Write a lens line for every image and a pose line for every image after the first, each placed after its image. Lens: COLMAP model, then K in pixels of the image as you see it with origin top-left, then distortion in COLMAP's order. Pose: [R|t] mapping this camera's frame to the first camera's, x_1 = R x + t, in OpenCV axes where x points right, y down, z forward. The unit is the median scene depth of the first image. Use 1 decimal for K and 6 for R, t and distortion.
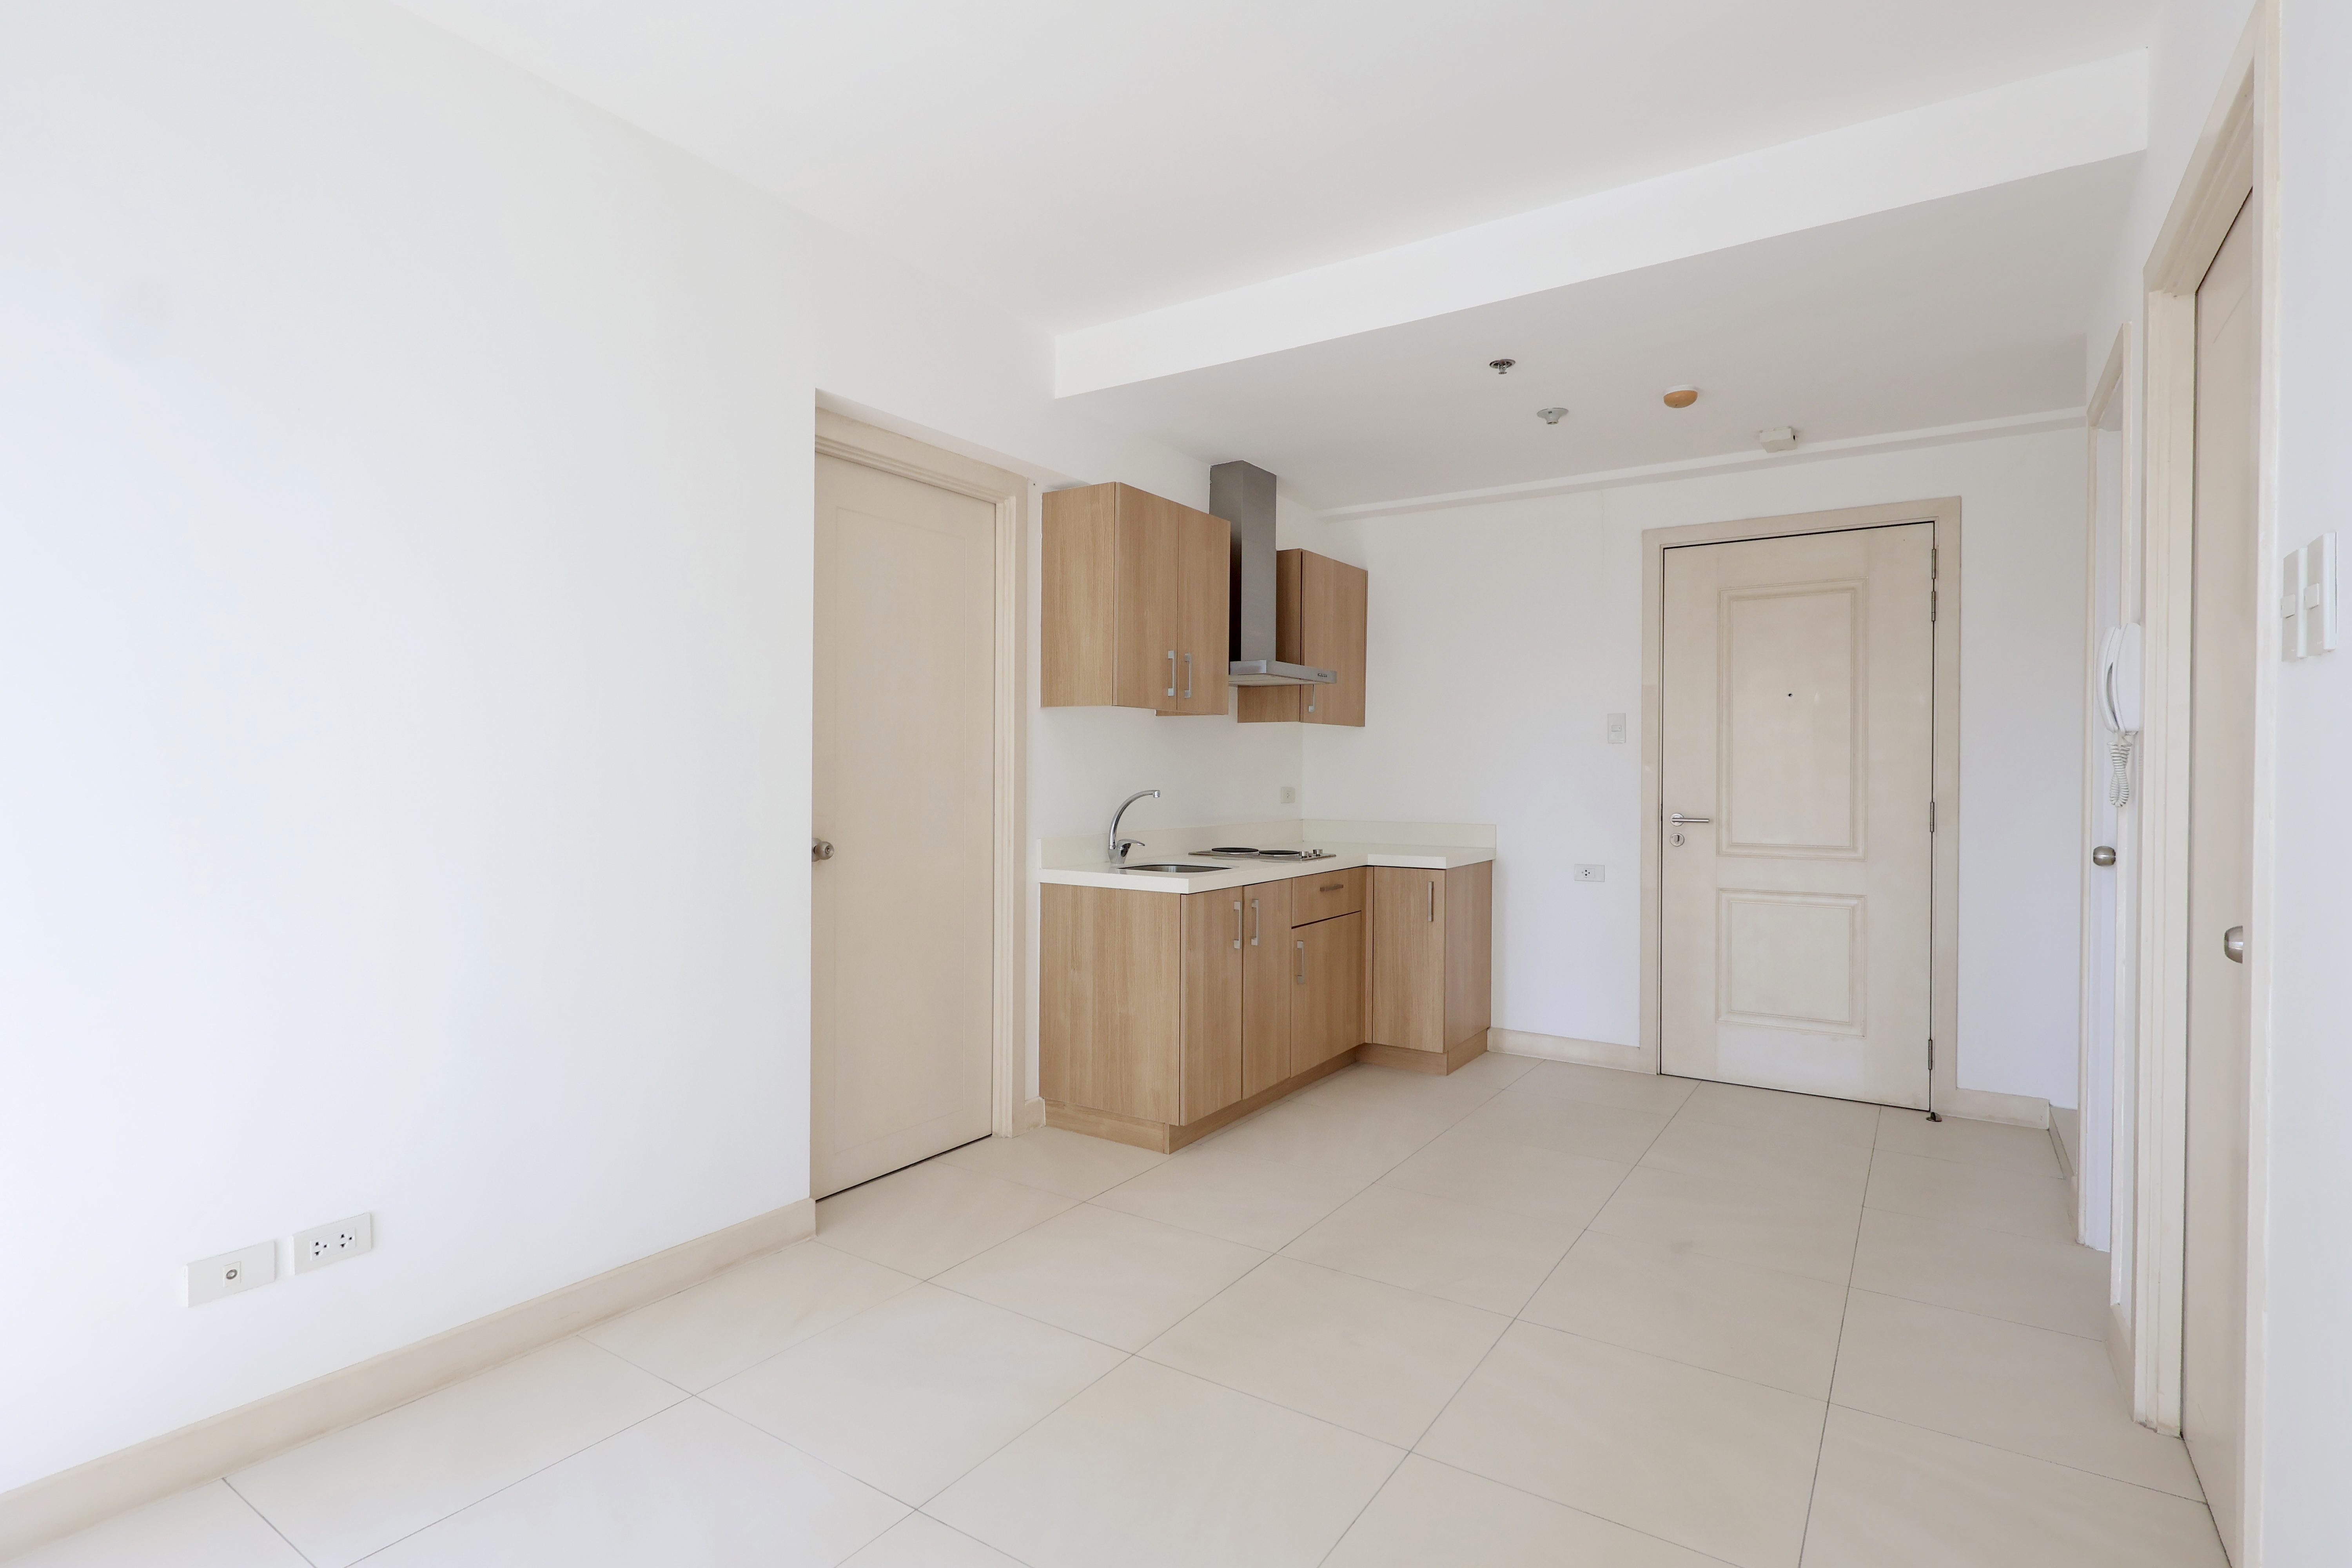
lens RADIAL K [[1155.6, 0, 1180.0], [0, 1155.6, 781.2], [0, 0, 1]] dist [-0.007000, 0.001713]
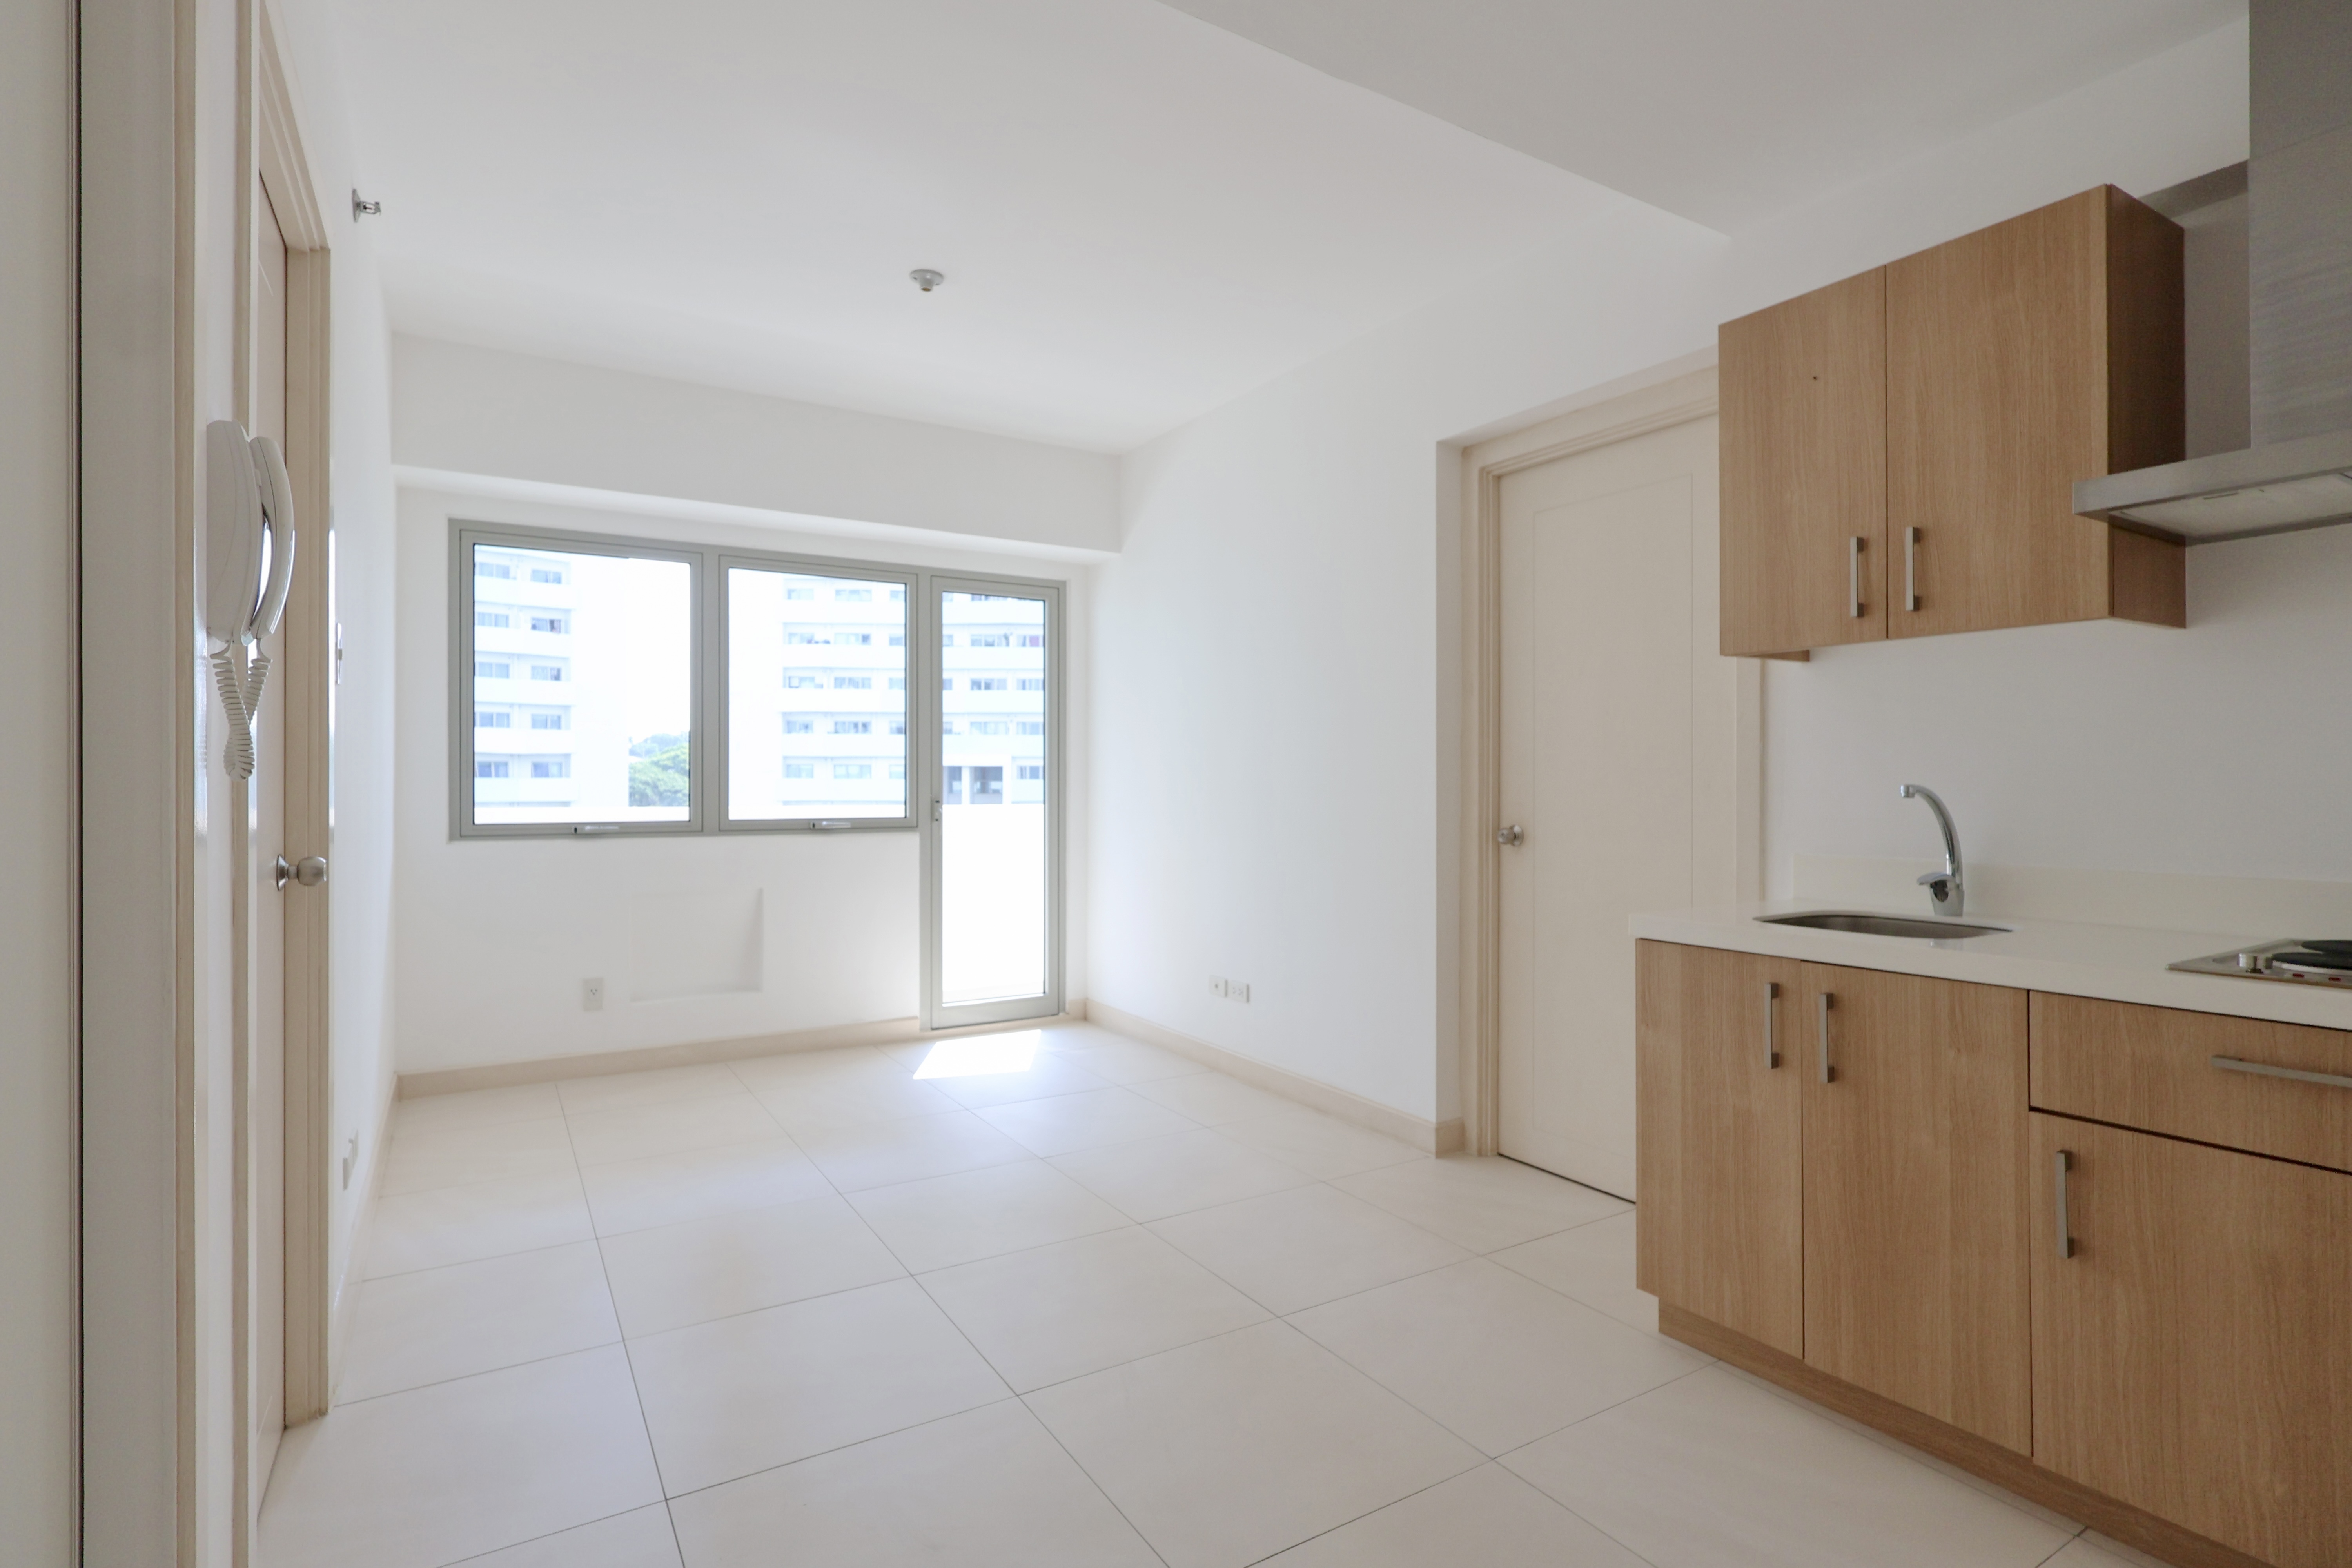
lens RADIAL K [[1156.0, 0, 1174.5], [0, 1156.0, 782.4], [0, 0, 1]] dist [-0.006466, 0.001067]
pose [[-0.429750, -0.006734, -0.902923, 0.599198], [-0.010557, 0.999941, -0.002433, 0.011243], [0.902886, 0.008487, -0.429796, 0.872805]]
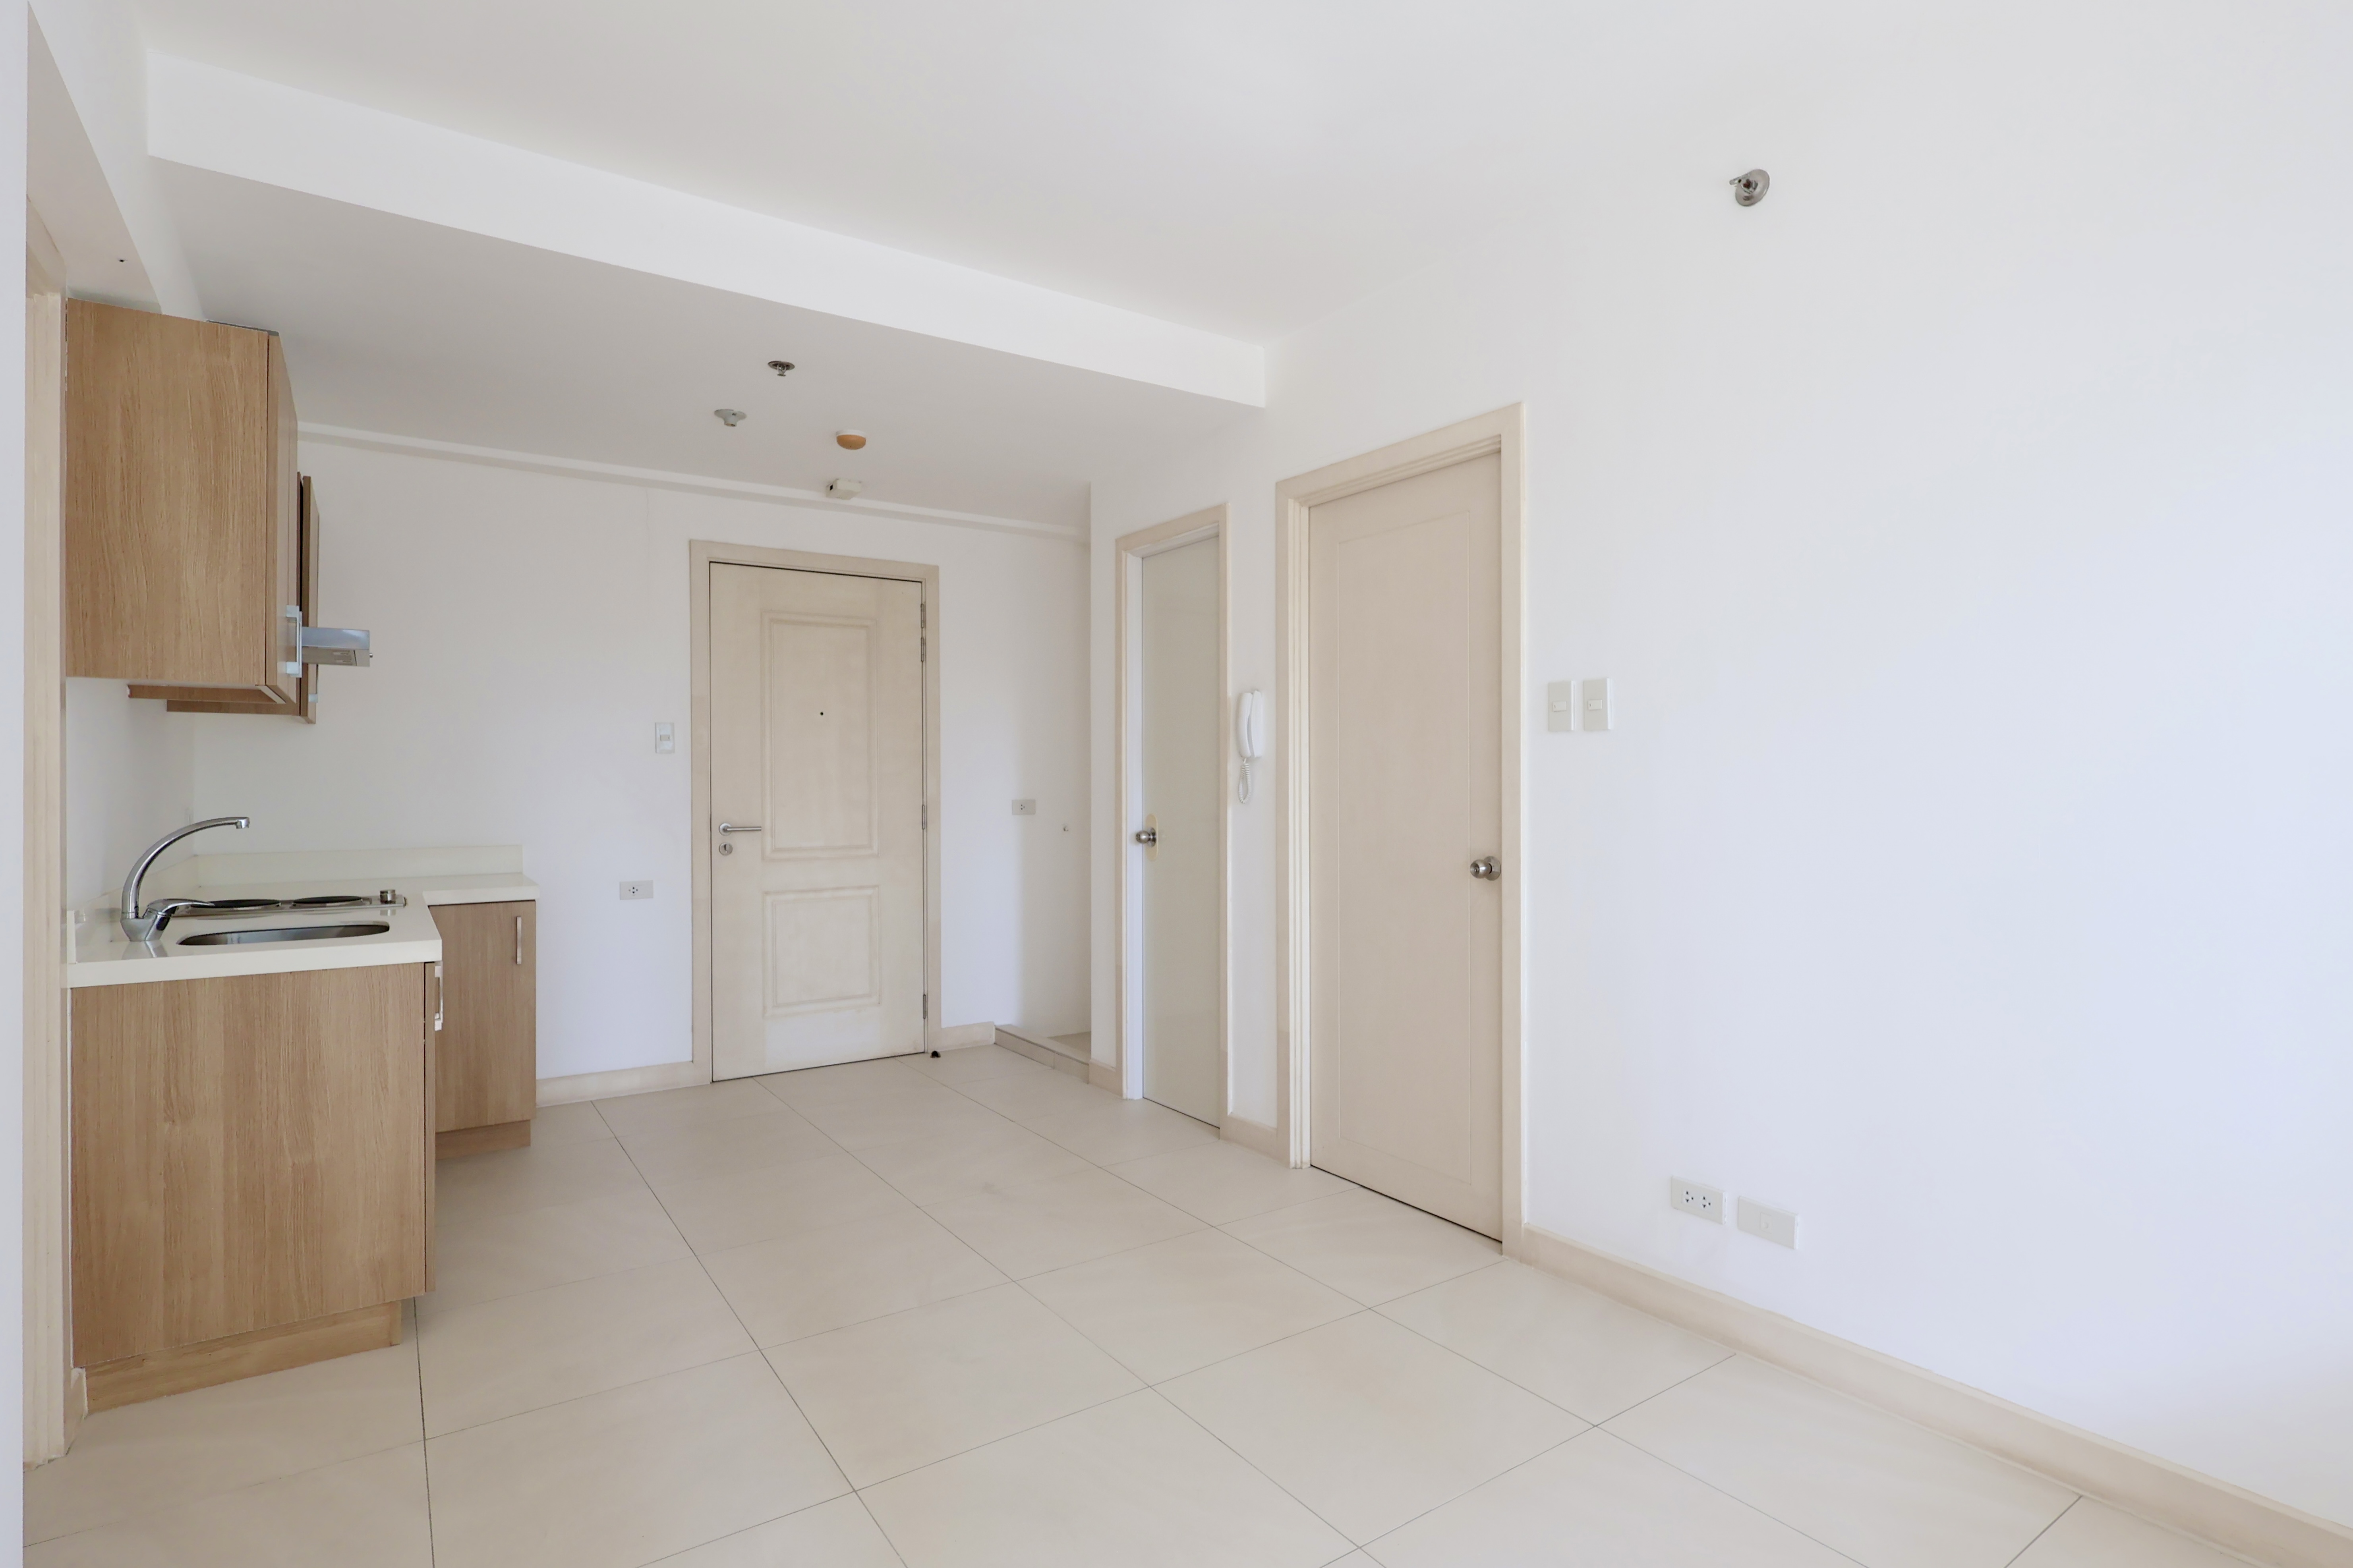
lens RADIAL K [[1156.0, 0, 1180.5], [0, 1156.0, 781.2], [0, 0, 1]] dist [-0.007000, 0.001713]
pose [[0.374739, -0.006262, 0.927109, -0.396313], [0.011389, 0.999933, 0.002150, -0.007448], [-0.927060, 0.009753, 0.374786, 0.260022]]
